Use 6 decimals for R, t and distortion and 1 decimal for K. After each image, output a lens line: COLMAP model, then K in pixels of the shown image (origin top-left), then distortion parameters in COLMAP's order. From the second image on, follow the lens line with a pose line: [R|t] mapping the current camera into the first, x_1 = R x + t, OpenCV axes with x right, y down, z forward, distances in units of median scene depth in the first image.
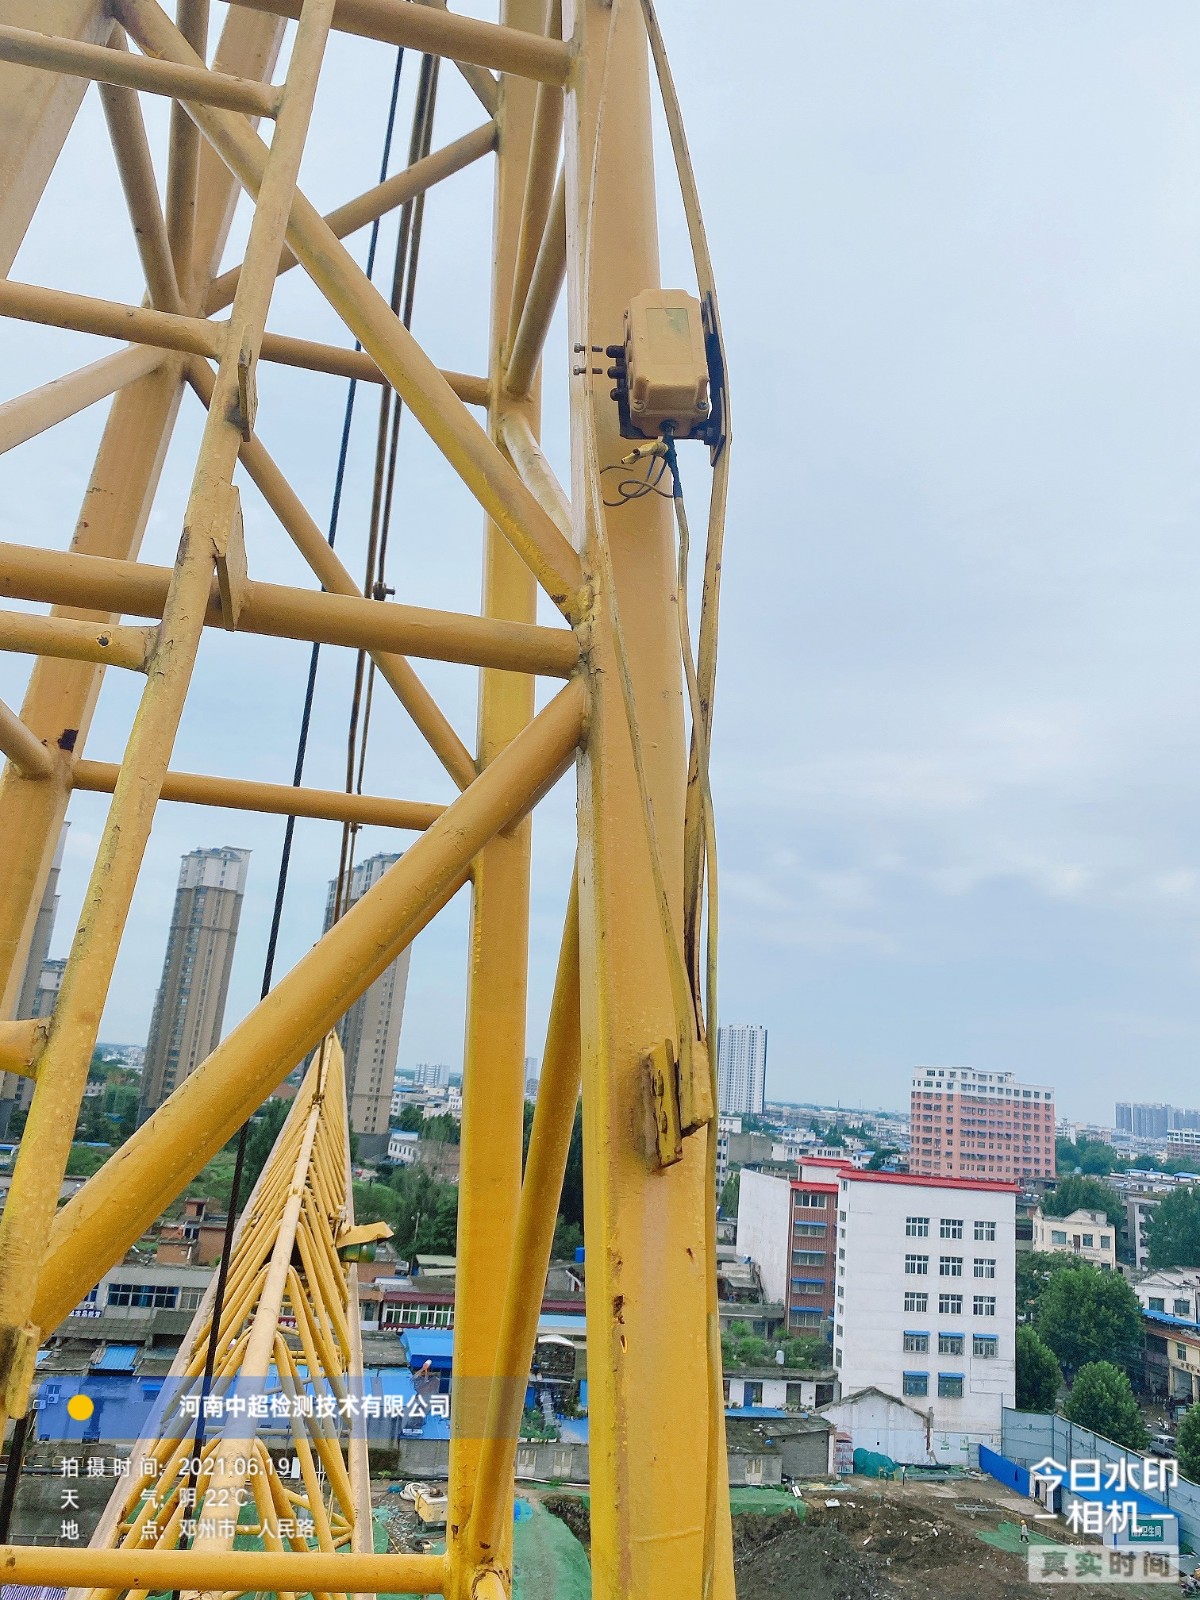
lens RADIAL K [[1174.6, 0, 595.9], [0, 1174.6, 794.7], [0, 0, 1]] dist [0.008132, 0.004831]
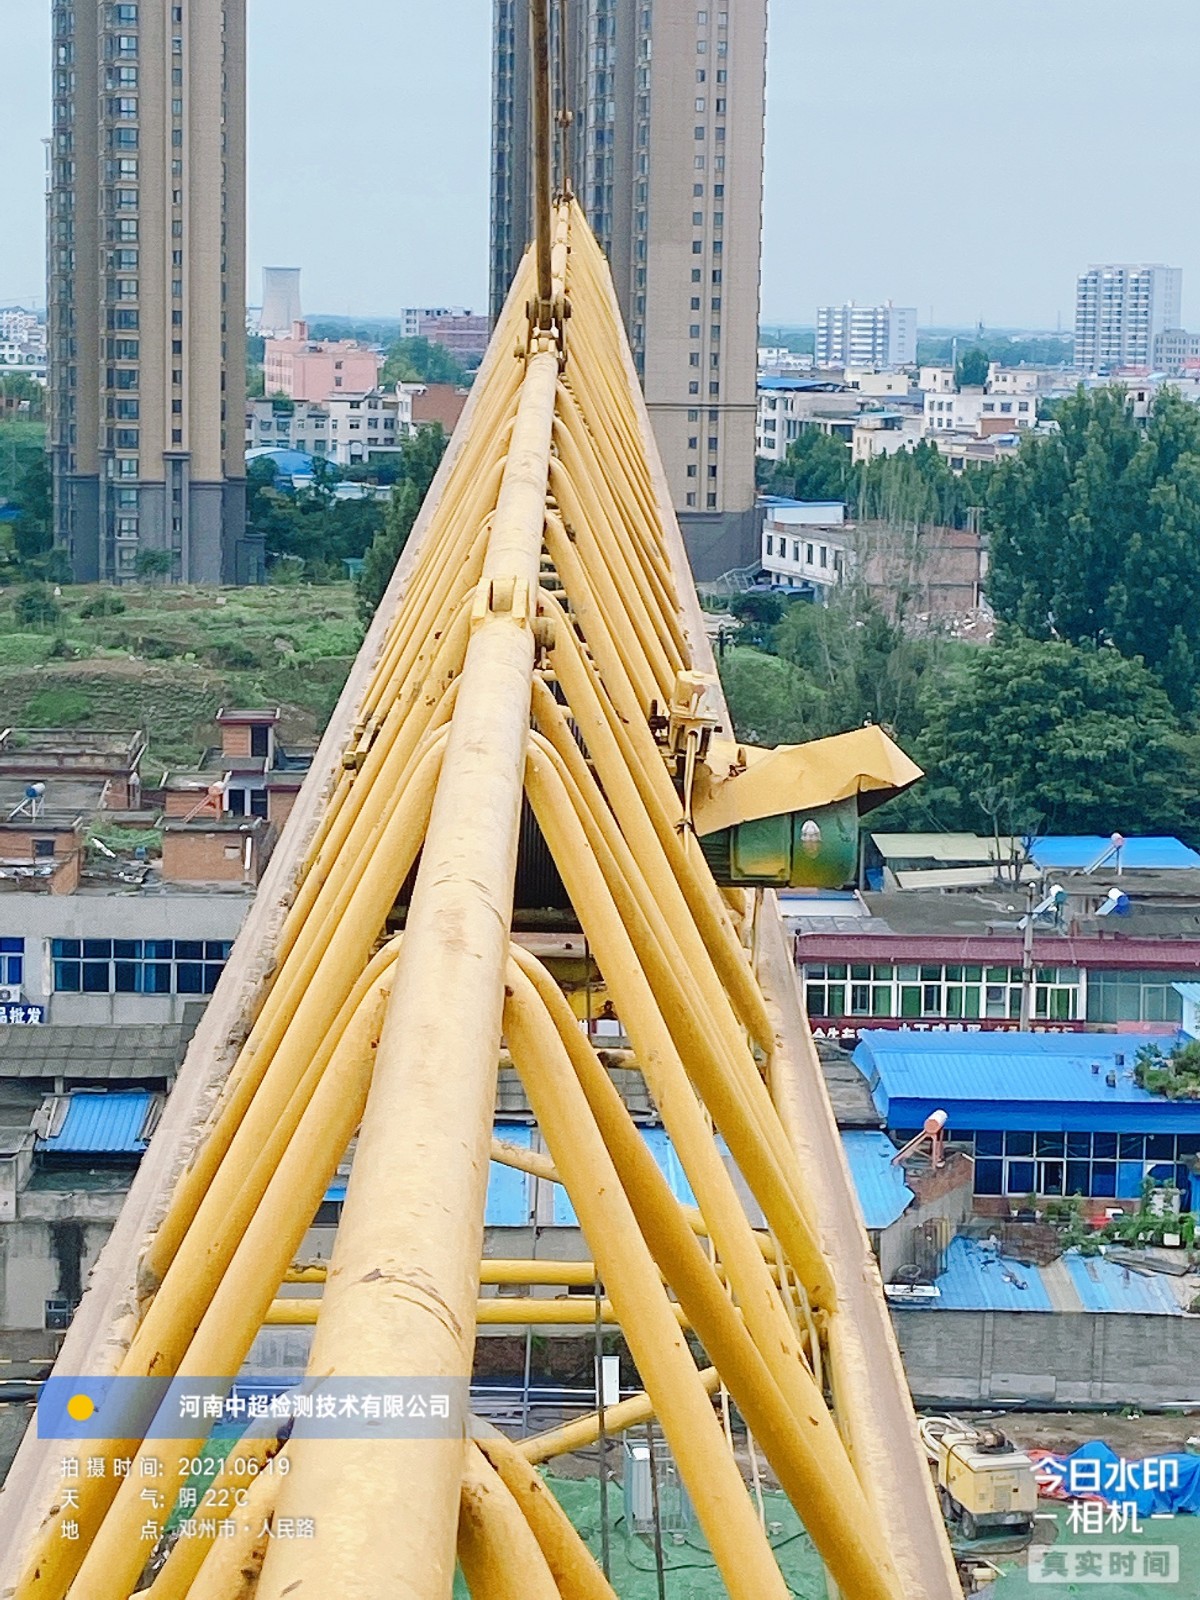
lens RADIAL K [[1174.6, 0, 595.9], [0, 1174.6, 794.7], [0, 0, 1]] dist [0.008132, 0.004831]
pose [[0.982642, -0.040558, -0.181023, -0.171977], [0.101494, 0.934350, 0.341597, 0.255811], [0.155284, -0.354040, 0.922248, 0.678988]]
